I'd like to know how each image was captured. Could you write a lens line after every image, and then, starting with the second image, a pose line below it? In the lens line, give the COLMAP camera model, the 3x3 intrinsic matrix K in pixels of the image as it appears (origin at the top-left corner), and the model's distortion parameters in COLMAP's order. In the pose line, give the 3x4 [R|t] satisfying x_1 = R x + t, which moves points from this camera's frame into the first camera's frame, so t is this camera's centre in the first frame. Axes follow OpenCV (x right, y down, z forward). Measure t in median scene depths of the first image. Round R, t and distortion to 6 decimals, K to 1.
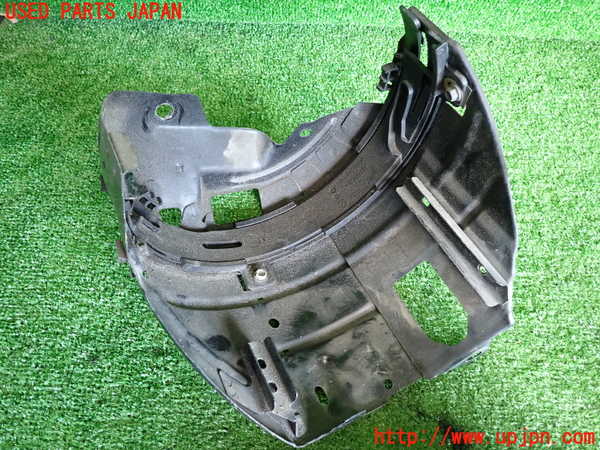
lens RADIAL K [[444.8, 0, 300.6], [0, 444.8, 227.6], [0, 0, 1]] dist [0.012822, -0.001660]
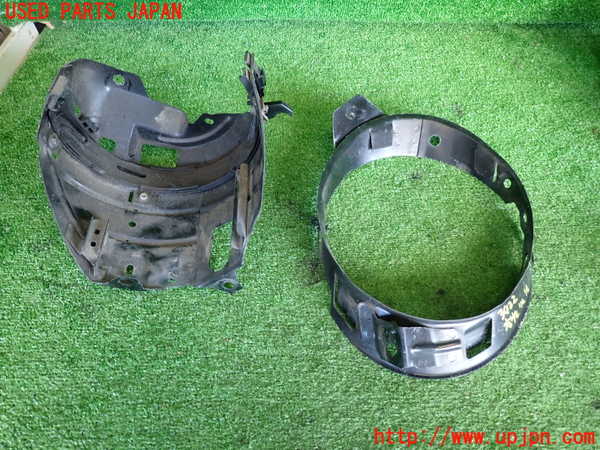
lens RADIAL K [[444.8, 0, 300.7], [0, 444.8, 222.8], [0, 0, 1]] dist [0.012822, -0.001660]
pose [[0.998992, -0.044288, 0.007341, 0.210274], [0.044769, 0.994966, -0.089652, 0.497513], [-0.003333, 0.089890, 0.995946, -0.600095]]
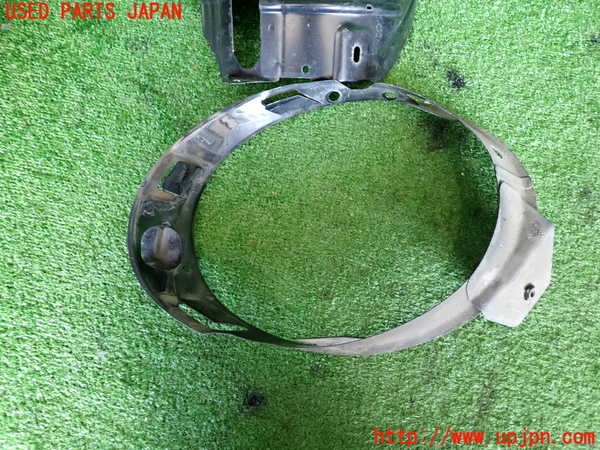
lens RADIAL K [[444.8, 0, 300.7], [0, 444.8, 221.4], [0, 0, 1]] dist [0.012822, -0.001660]
pose [[0.976533, 0.184413, -0.111245, 0.082517], [-0.153273, 0.957953, 0.242557, 0.512160], [0.151299, -0.219814, 0.963738, -0.449337]]
